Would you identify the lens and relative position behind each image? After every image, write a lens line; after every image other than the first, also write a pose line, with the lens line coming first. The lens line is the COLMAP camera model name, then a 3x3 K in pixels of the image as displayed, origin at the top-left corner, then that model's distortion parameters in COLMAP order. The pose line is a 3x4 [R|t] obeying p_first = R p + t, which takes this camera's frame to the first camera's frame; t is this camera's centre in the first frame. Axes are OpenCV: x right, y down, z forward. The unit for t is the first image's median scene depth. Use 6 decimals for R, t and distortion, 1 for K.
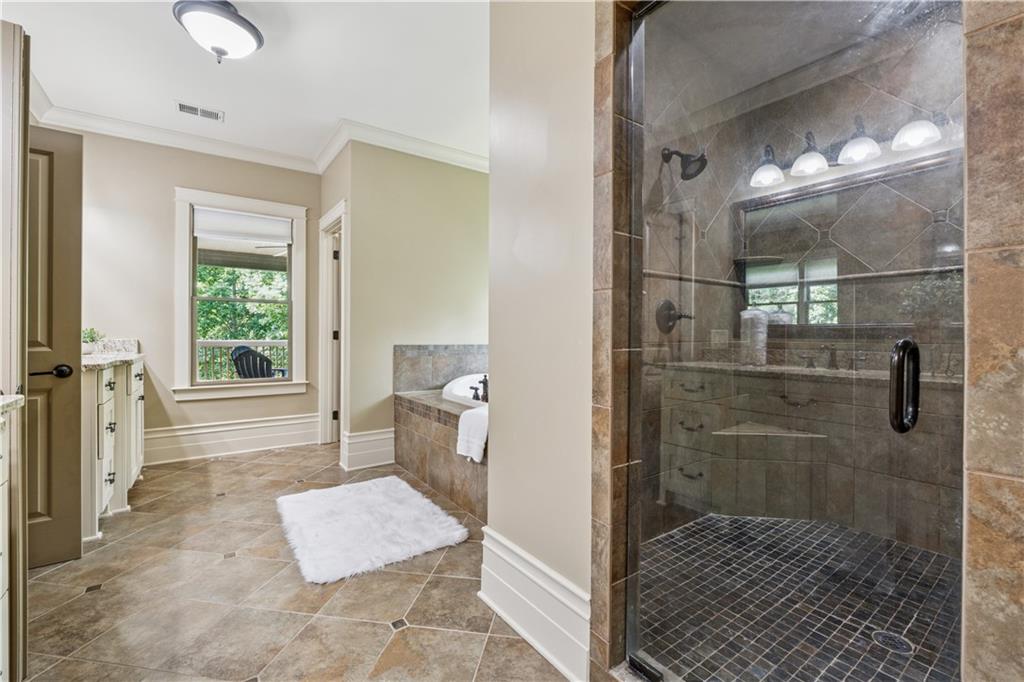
lens RADIAL K [[436.7, 0, 513.3], [0, 436.7, 336.0], [0, 0, 1]] dist [-0.008381, 0.000319]
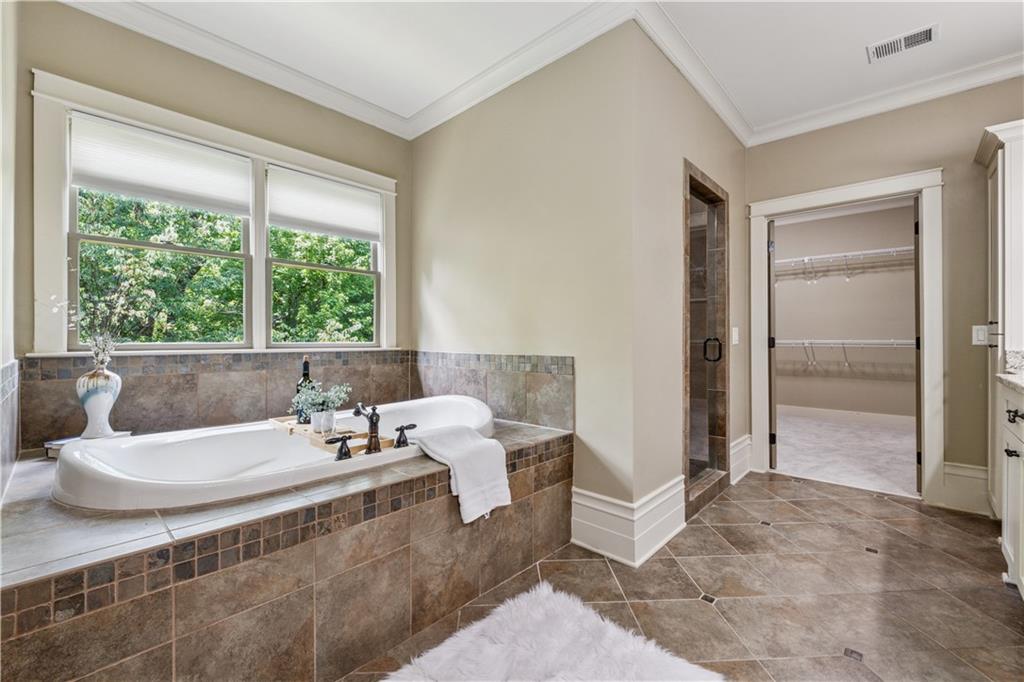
lens RADIAL K [[436.7, 0, 516.7], [0, 436.7, 338.0], [0, 0, 1]] dist [-0.008381, 0.000319]
pose [[-0.208381, -0.002386, 0.978045, -0.699060], [0.007906, 0.999960, 0.004124, -0.006479], [-0.978016, 0.008592, -0.208354, 0.956055]]
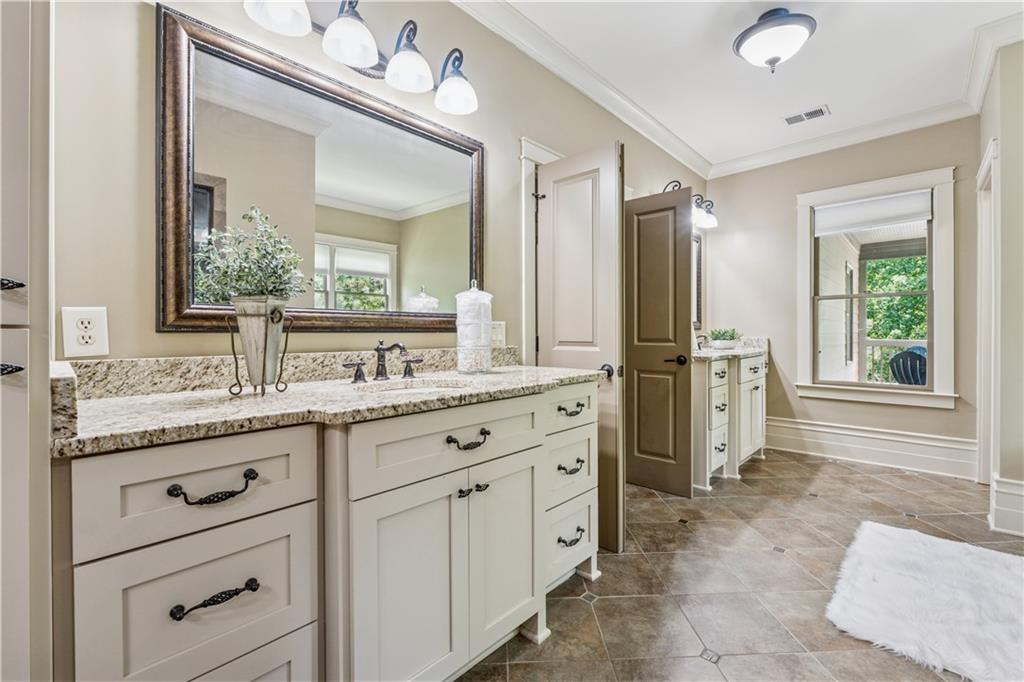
lens RADIAL K [[436.7, 0, 517.6], [0, 436.7, 336.3], [0, 0, 1]] dist [-0.008381, 0.000319]
pose [[0.190810, 0.005176, -0.981613, 0.169273], [-0.000207, 0.999986, 0.005233, -0.002249], [0.981627, -0.000795, 0.190809, 0.146049]]
